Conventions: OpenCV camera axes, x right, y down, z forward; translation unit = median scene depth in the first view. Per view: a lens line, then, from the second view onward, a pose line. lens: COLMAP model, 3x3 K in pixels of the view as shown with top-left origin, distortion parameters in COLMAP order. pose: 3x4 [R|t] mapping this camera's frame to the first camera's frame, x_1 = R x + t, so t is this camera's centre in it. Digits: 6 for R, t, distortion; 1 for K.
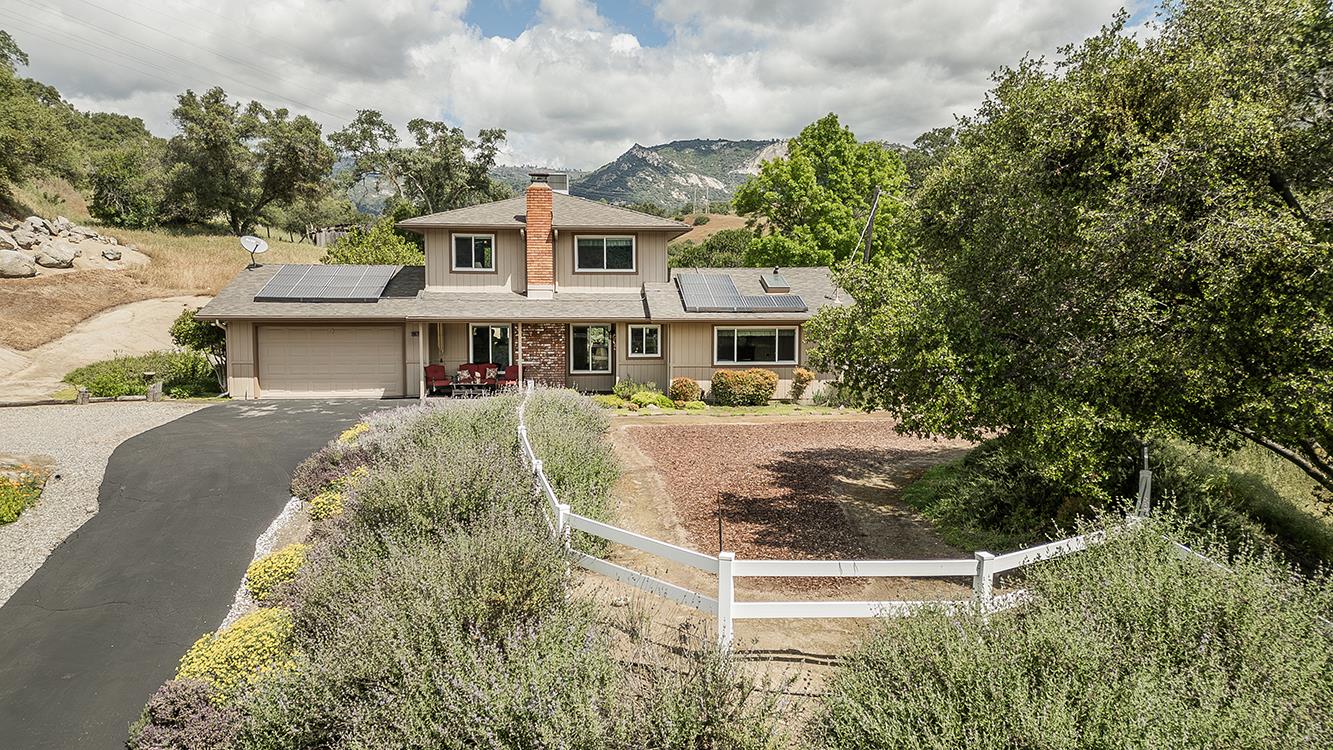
lens RADIAL K [[934.8, 0, 661.0], [0, 934.8, 360.8], [0, 0, 1]] dist [0.093459, -0.075471]
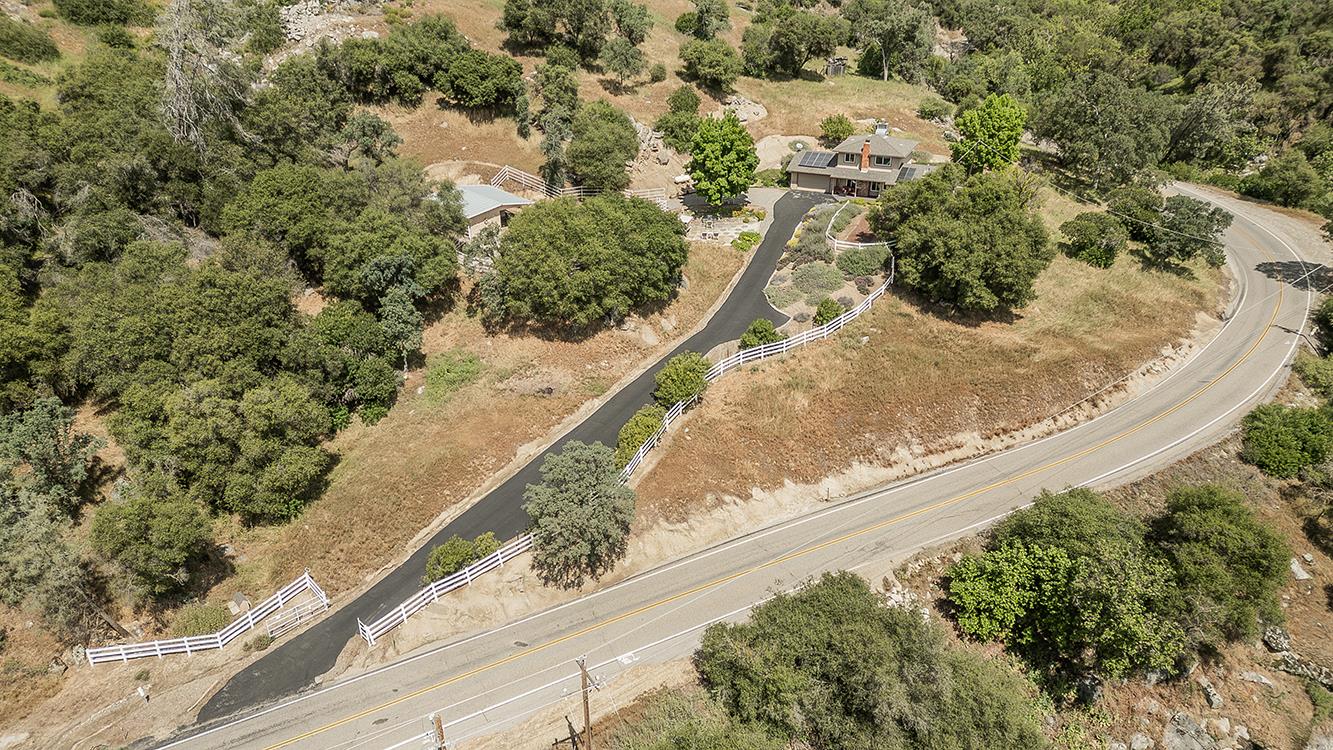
lens RADIAL K [[926.5, 0, 664.0], [0, 926.5, 374.4], [0, 0, 1]] dist [0.076253, -0.048381]
pose [[0.861832, 0.220101, -0.456947, 1.129203], [-0.035403, 0.924841, 0.378702, -0.737035], [0.505956, -0.310200, 0.804850, -2.861843]]
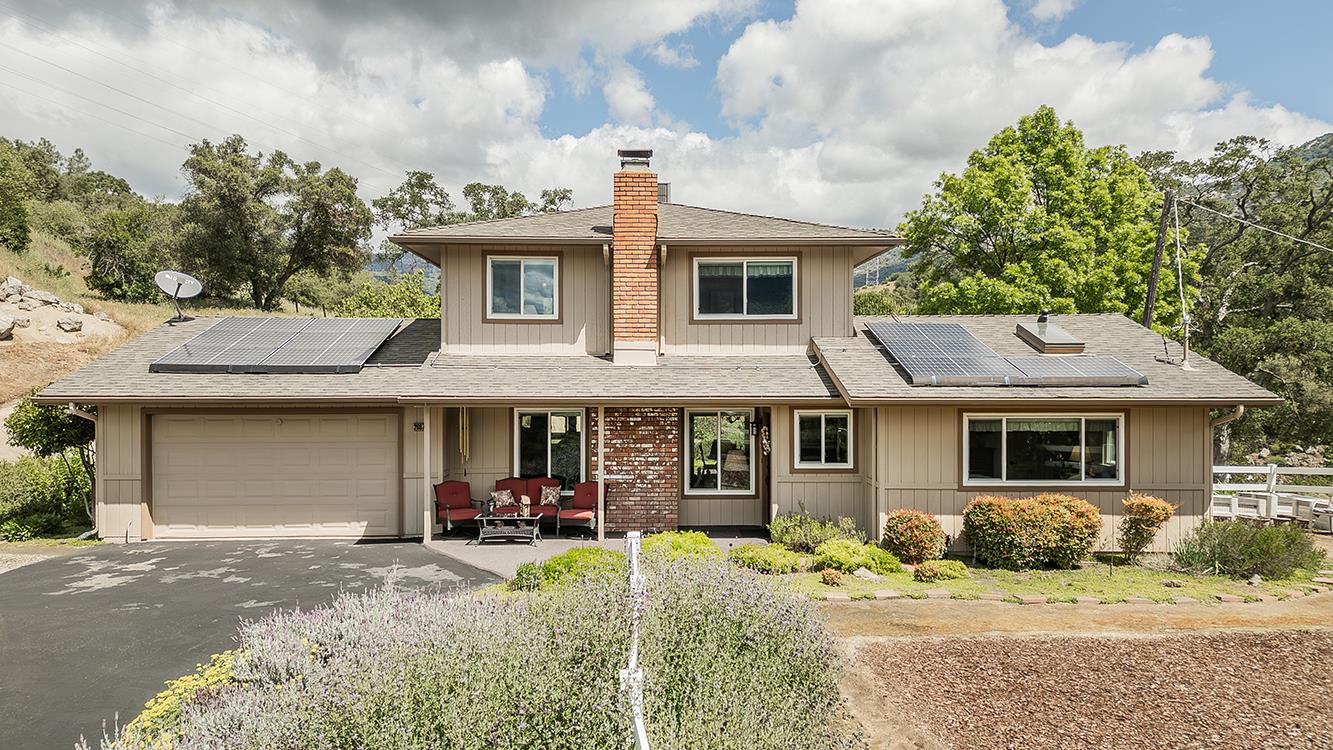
lens RADIAL K [[945.6, 0, 663.0], [0, 945.6, 384.1], [0, 0, 1]] dist [0.113949, -0.115140]
pose [[0.997949, -0.002117, -0.063983, -0.074251], [-0.002464, 0.997442, -0.071433, -0.013029], [0.063971, 0.071444, 0.995391, 0.419677]]
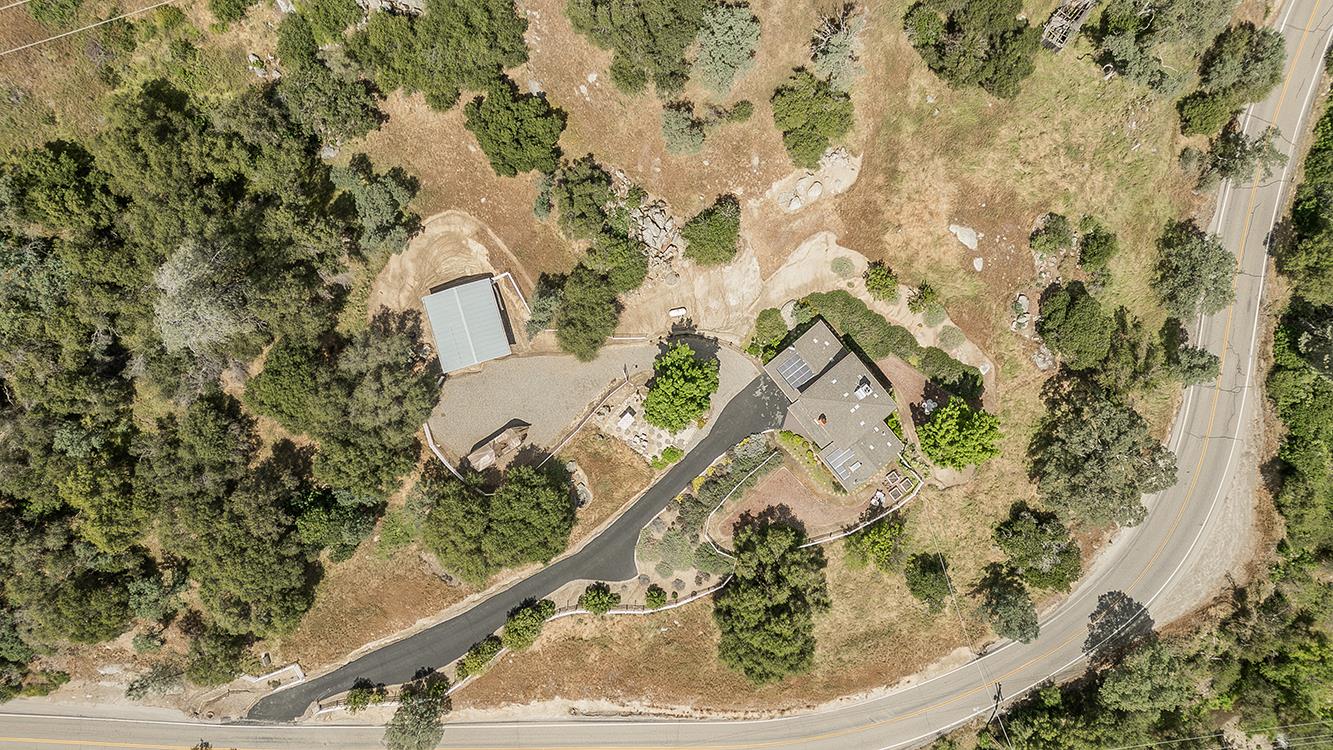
lens RADIAL K [[926.5, 0, 664.0], [0, 926.5, 374.4], [0, 0, 1]] dist [0.076253, -0.048381]
pose [[0.564135, 0.825650, -0.007308, -0.648189], [-0.074405, 0.059649, 0.995443, -4.092023], [0.822323, -0.561021, 0.095083, 0.163894]]
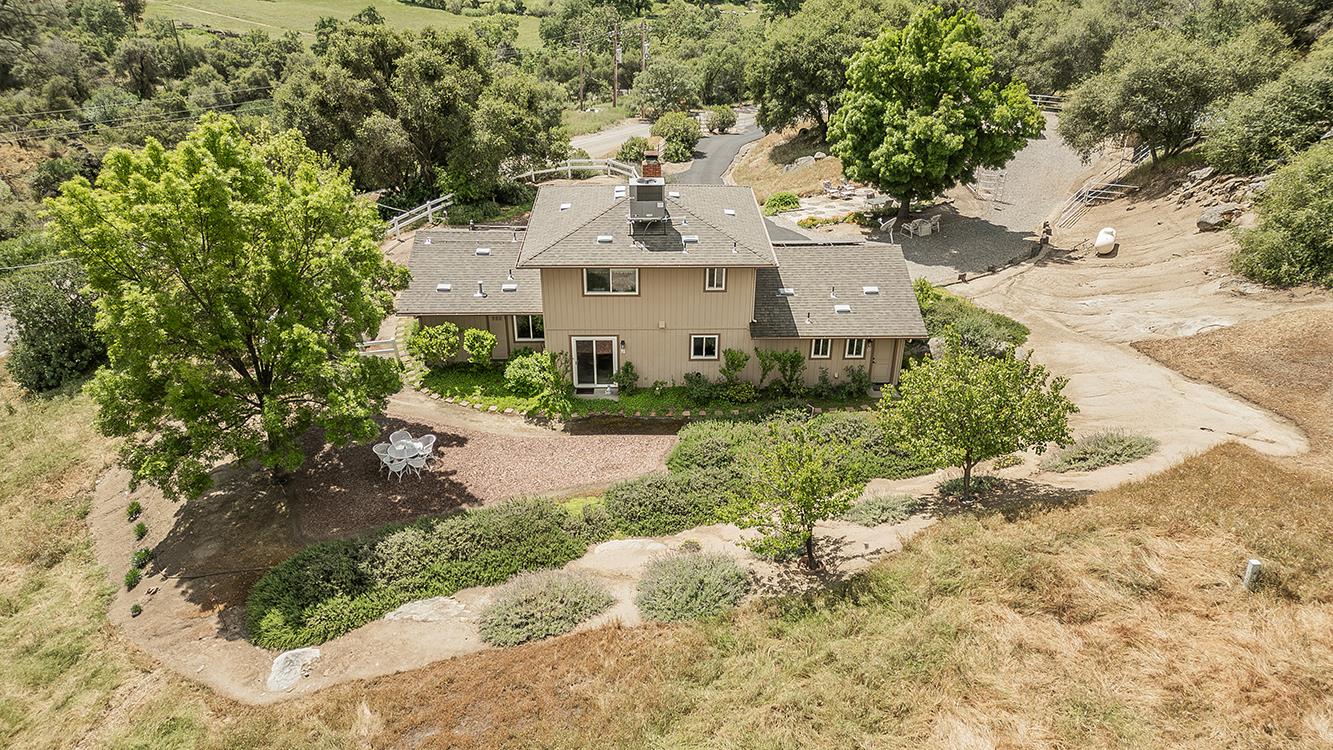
lens RADIAL K [[926.5, 0, 664.0], [0, 926.5, 374.4], [0, 0, 1]] dist [0.076253, -0.048381]
pose [[-0.997724, -0.038860, 0.055113, -0.230583], [-0.002423, 0.837400, 0.546585, -0.656614], [-0.067392, 0.545207, -0.835588, 2.258548]]
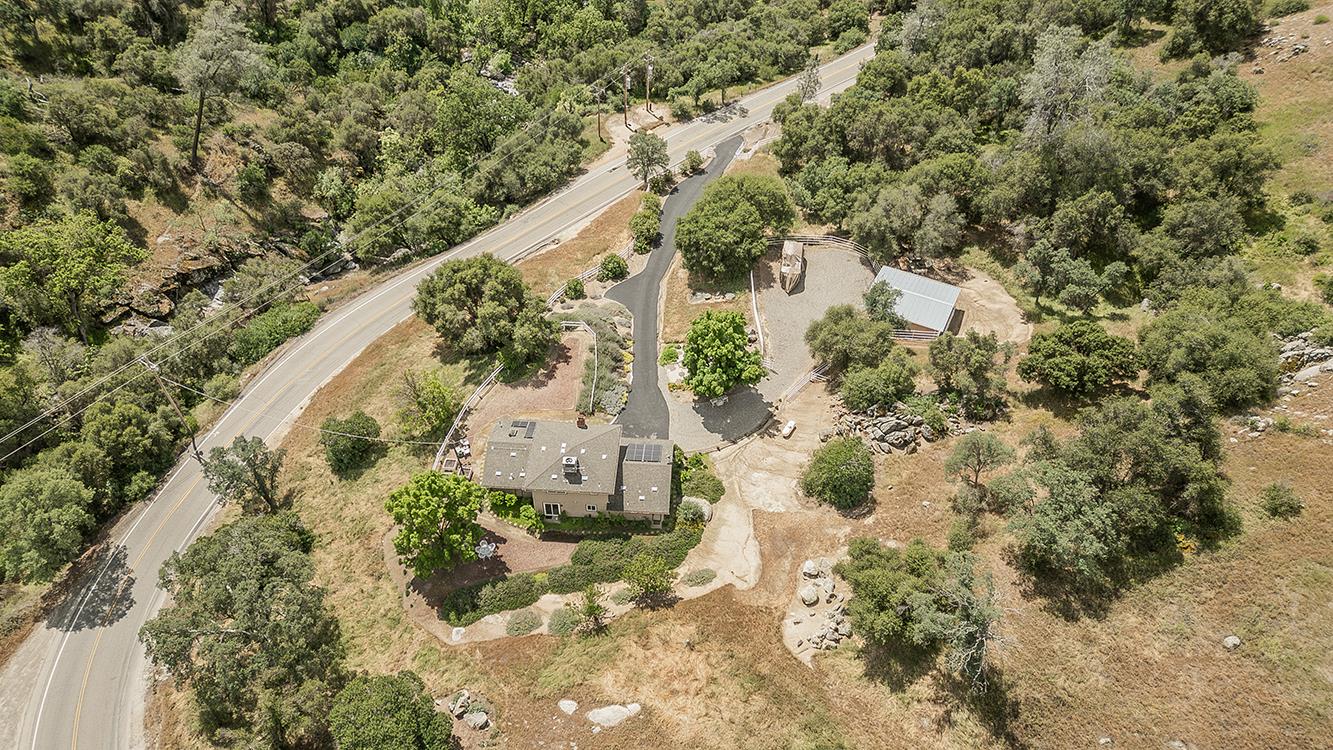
lens RADIAL K [[934.8, 0, 661.0], [0, 934.8, 360.8], [0, 0, 1]] dist [0.093459, -0.075471]
pose [[-0.987934, -0.115563, 0.103111, -0.731958], [0.003476, 0.649047, 0.760740, -2.859996], [-0.154837, 0.751920, -0.640814, 2.928117]]
